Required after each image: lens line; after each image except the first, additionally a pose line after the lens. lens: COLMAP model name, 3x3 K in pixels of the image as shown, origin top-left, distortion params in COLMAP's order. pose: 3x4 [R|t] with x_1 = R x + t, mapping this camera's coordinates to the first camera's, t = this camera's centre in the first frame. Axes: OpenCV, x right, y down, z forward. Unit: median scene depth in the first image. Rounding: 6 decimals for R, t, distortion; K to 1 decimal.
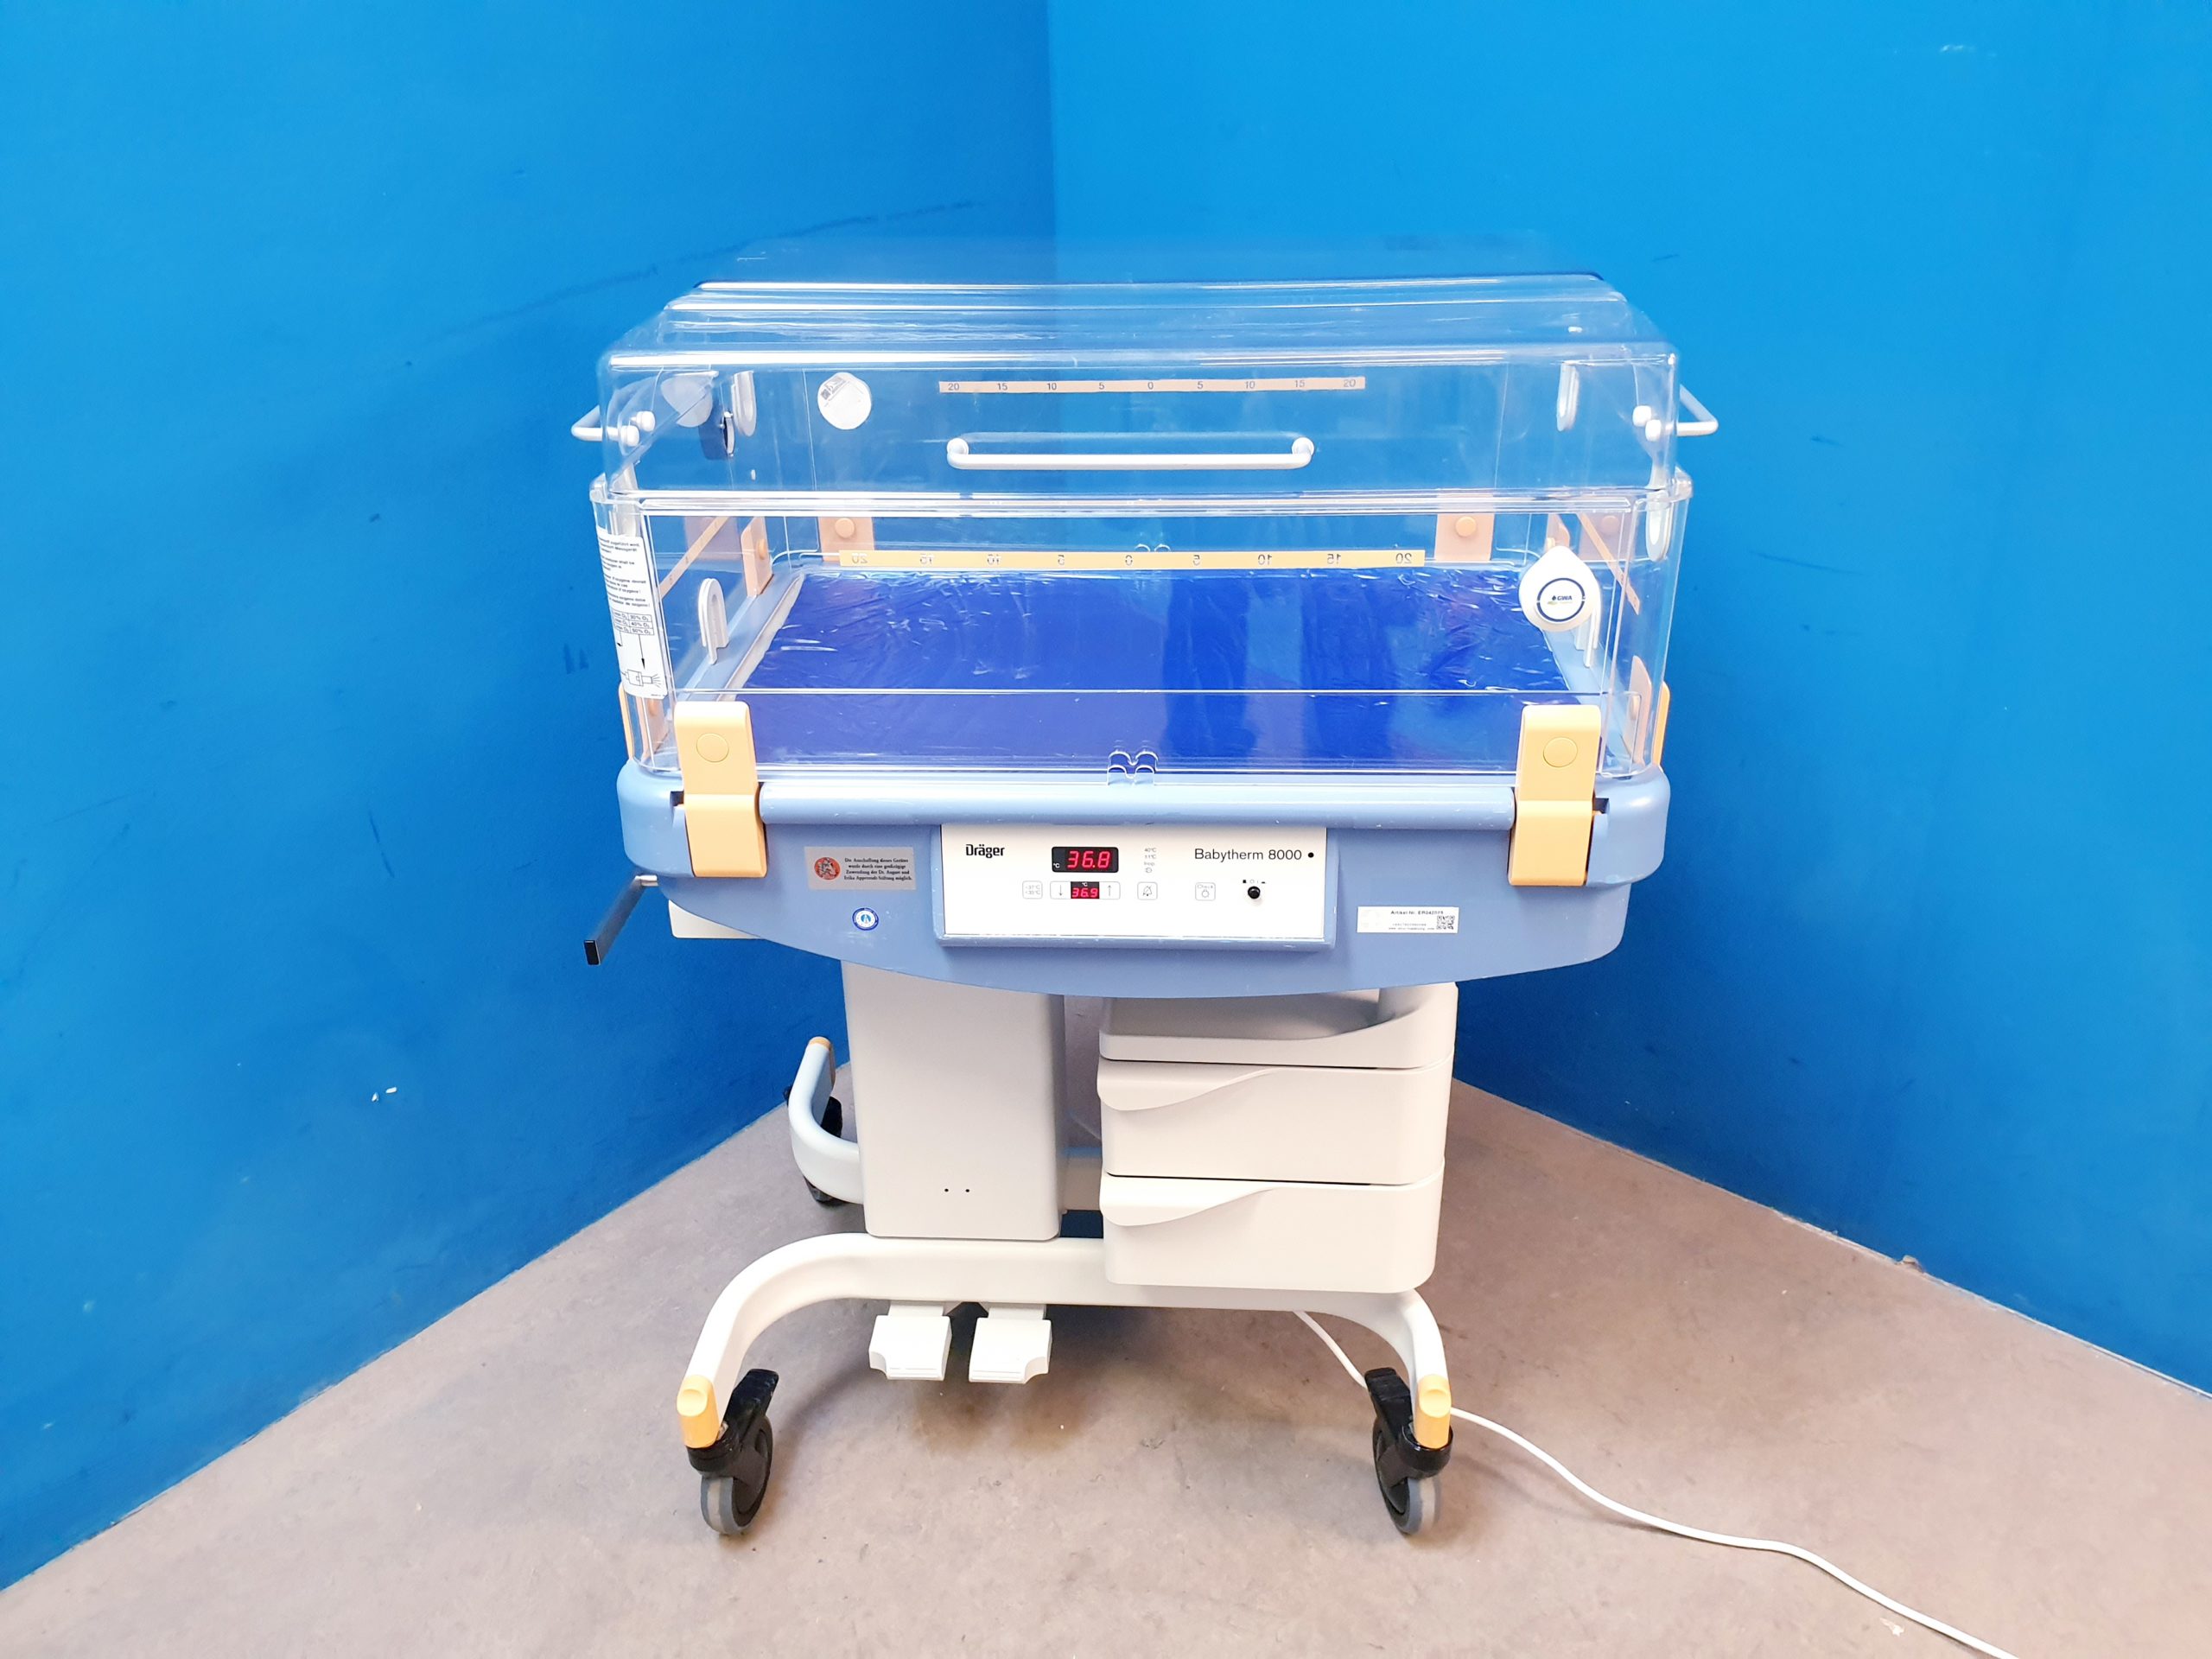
lens RADIAL K [[1732.0, 0, 1096.1], [0, 1732.0, 828.2], [0, 0, 1]] dist [0.013767, -0.014110]
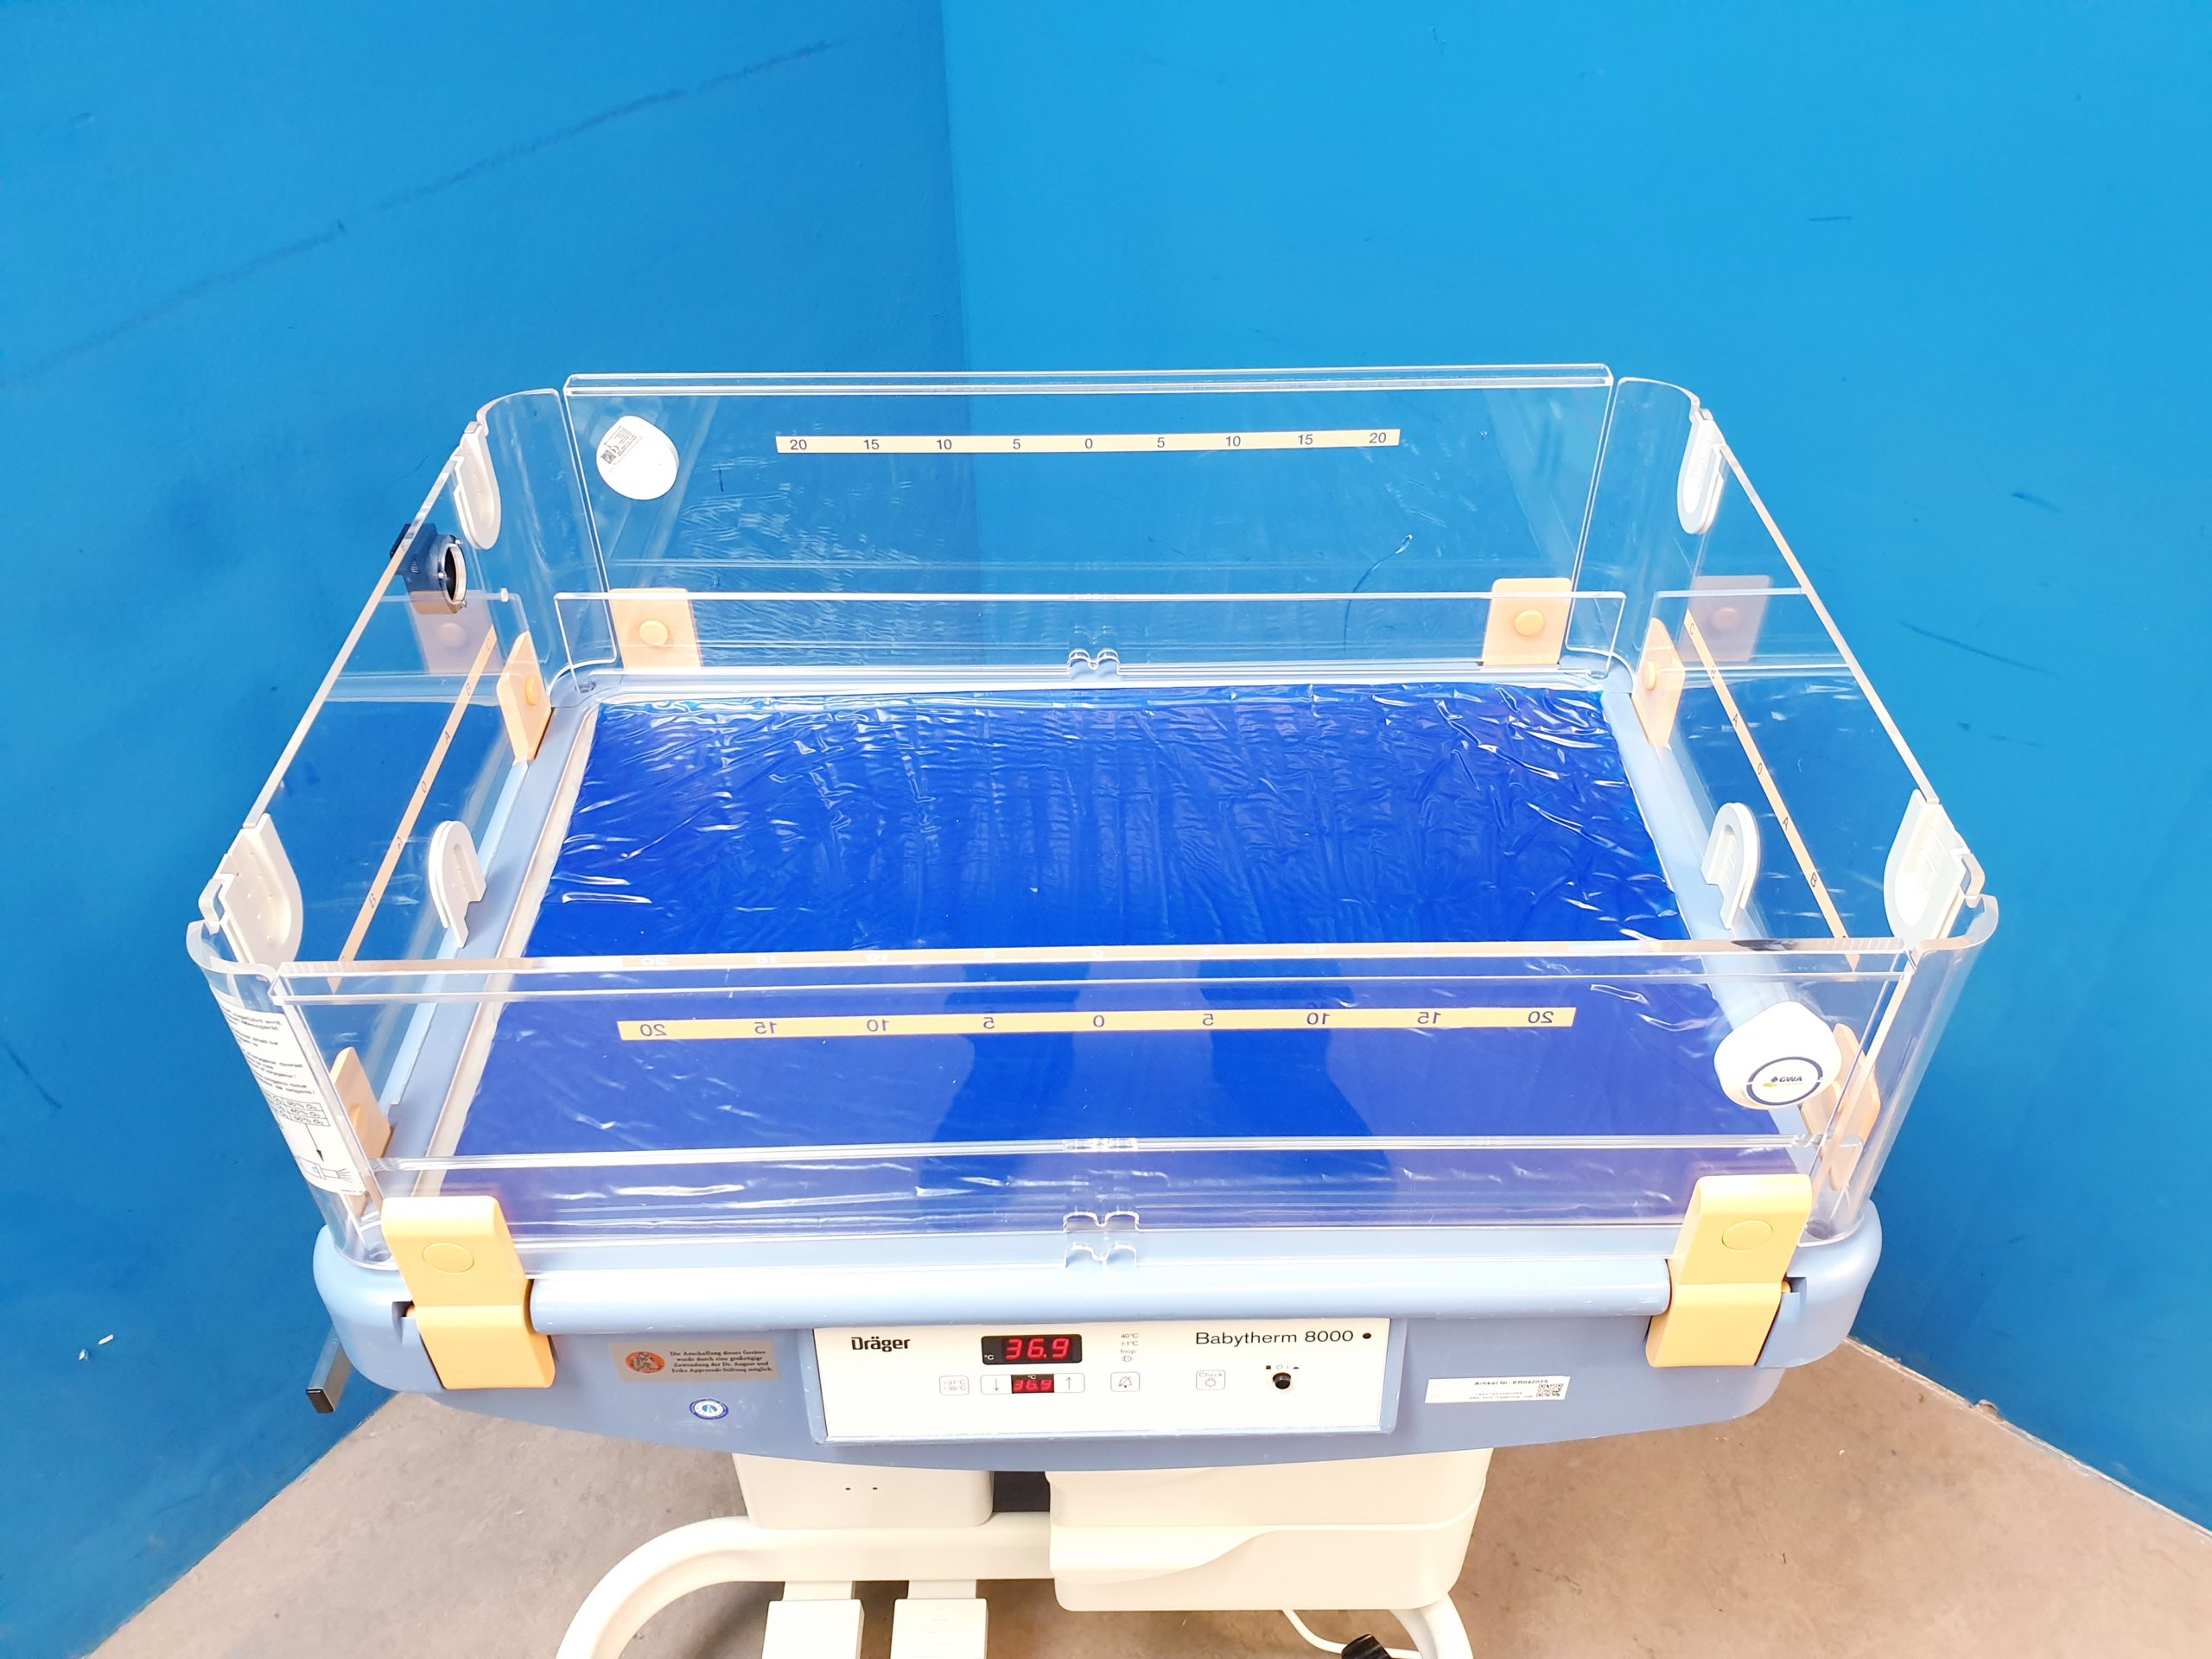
lens RADIAL K [[1732.0, 0, 1114.9], [0, 1732.0, 819.7], [0, 0, 1]] dist [0.013767, -0.014110]
pose [[0.996848, -0.032708, 0.072283, -0.013311], [0.016160, 0.975675, 0.218624, -0.268759], [-0.077676, -0.216767, 0.973128, 0.313129]]
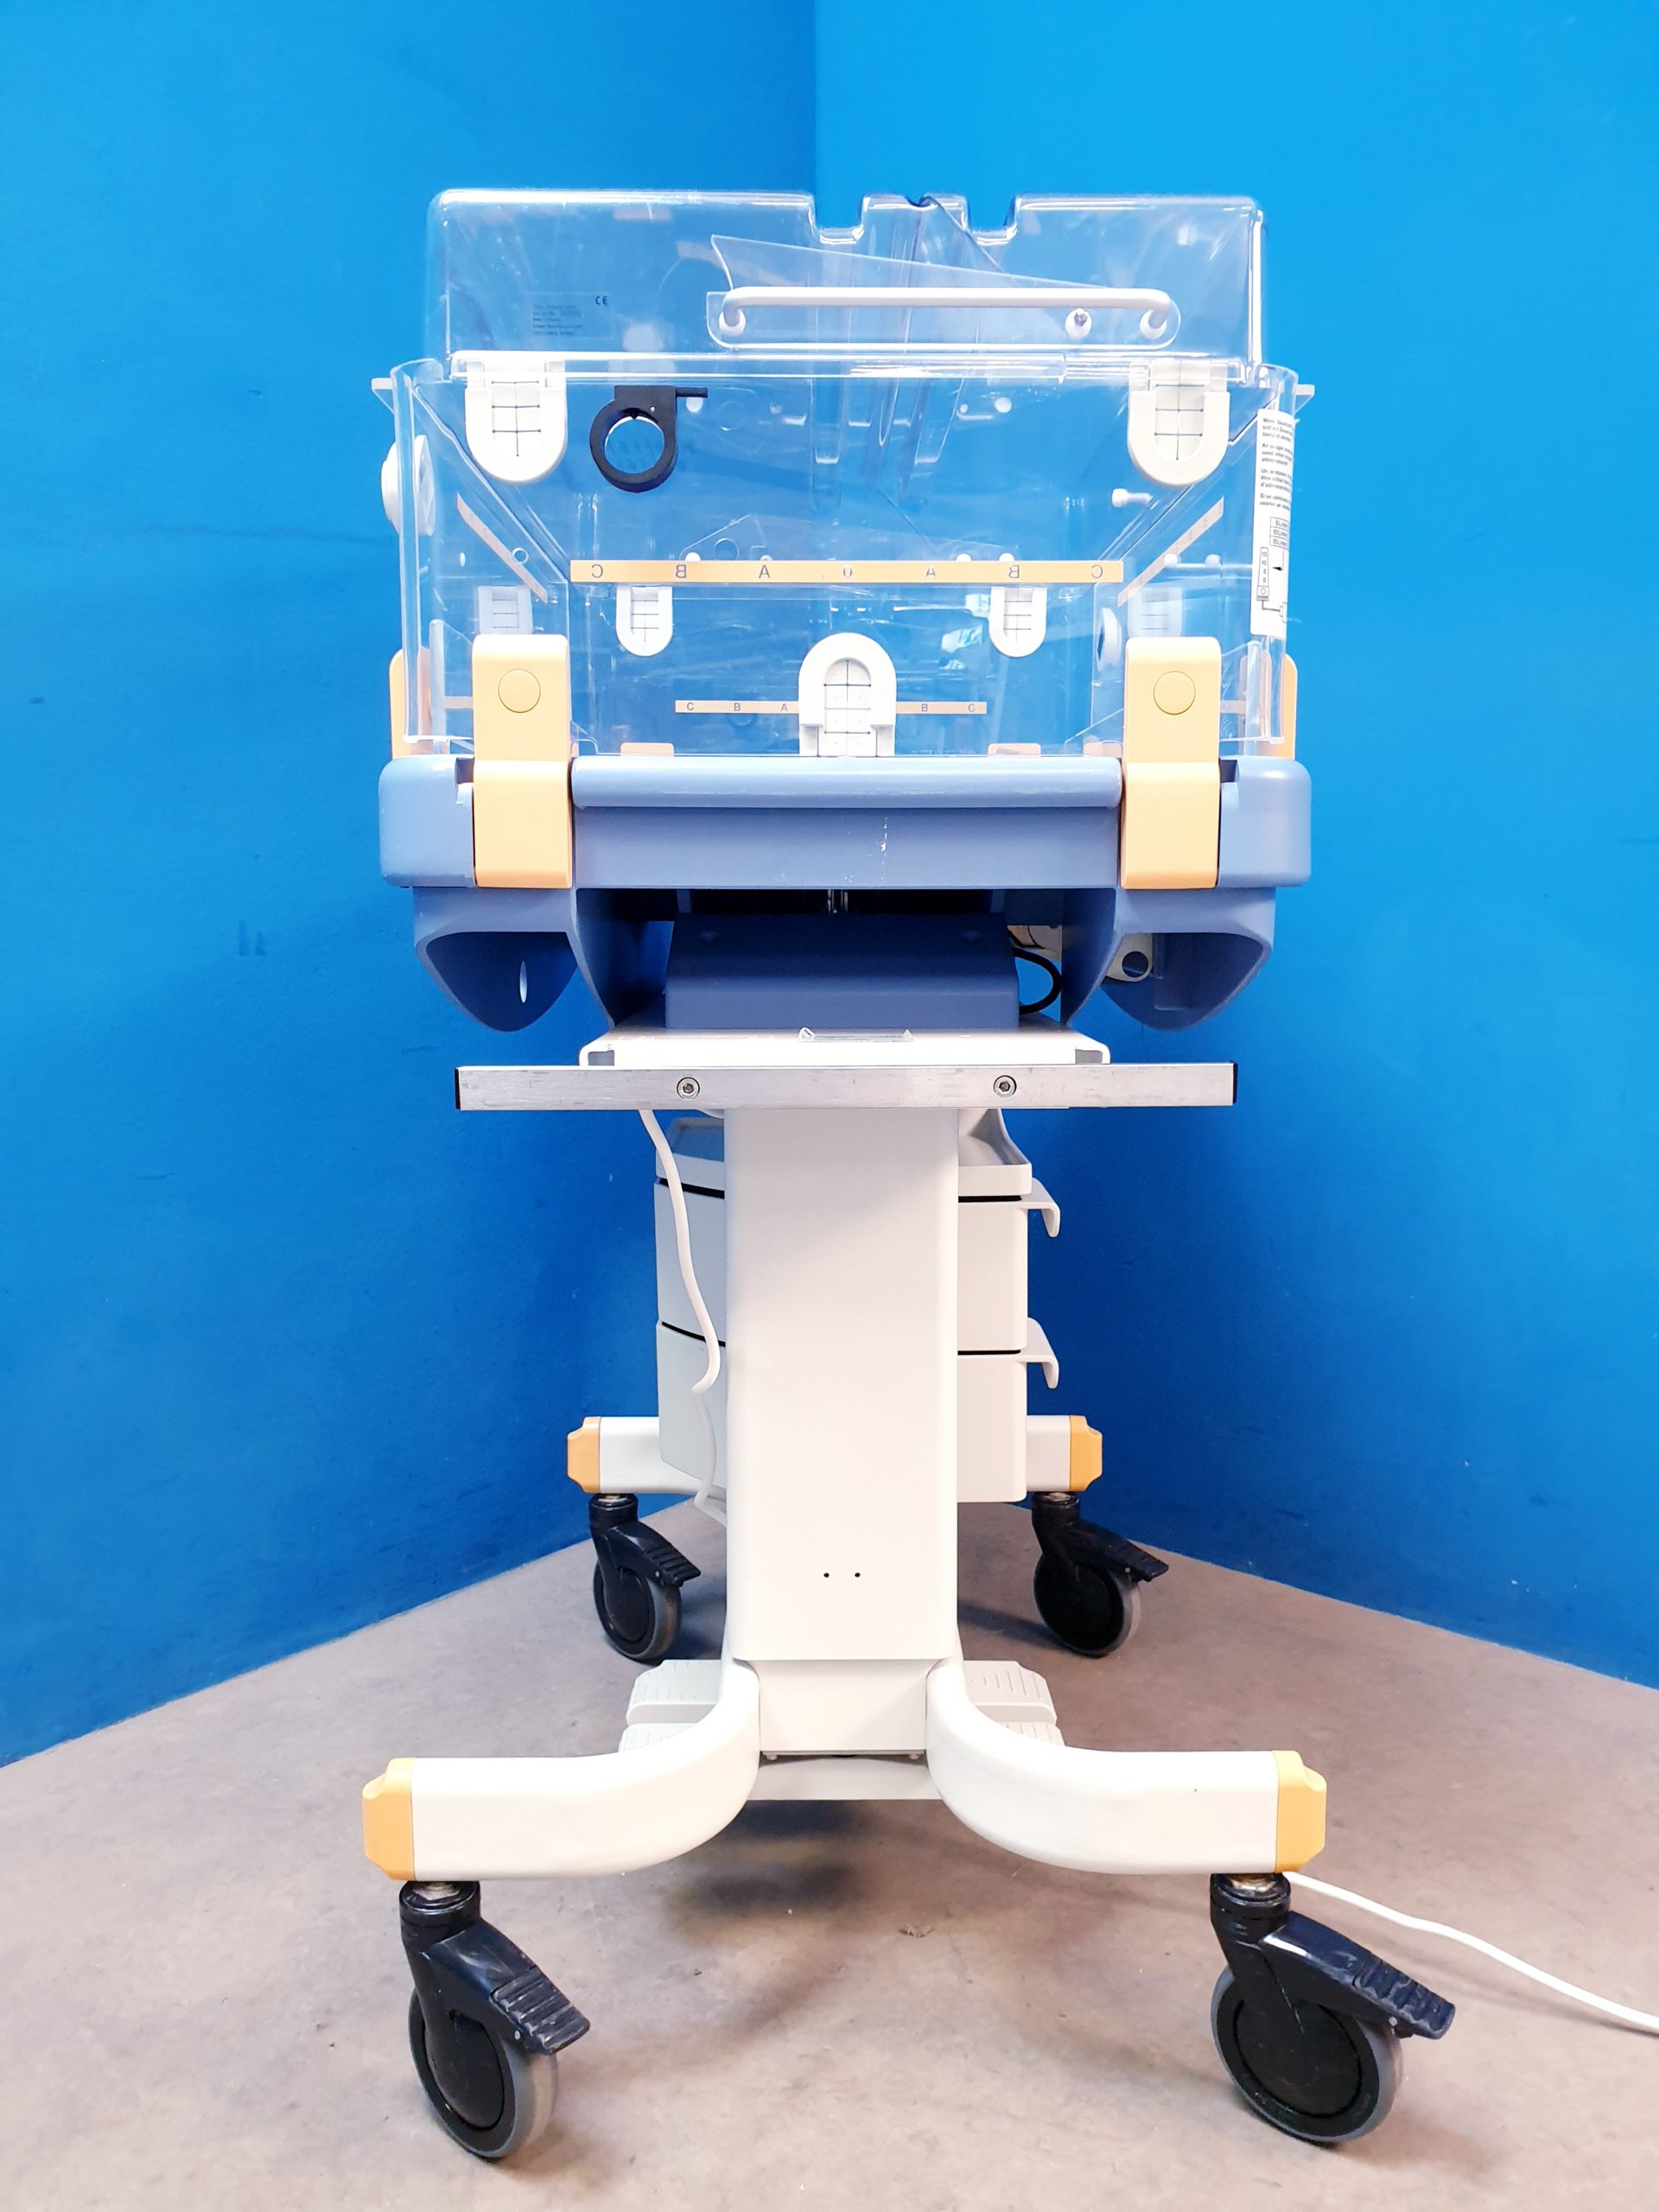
lens RADIAL K [[1732.0, 0, 834.1], [0, 1732.0, 1125.8], [0, 0, 1]] dist [0.013767, -0.014110]
pose [[0.999699, 0.024105, -0.004485, -0.007162], [-0.024224, 0.942731, -0.332674, 0.314836], [-0.003791, 0.332682, 0.943031, 0.254956]]
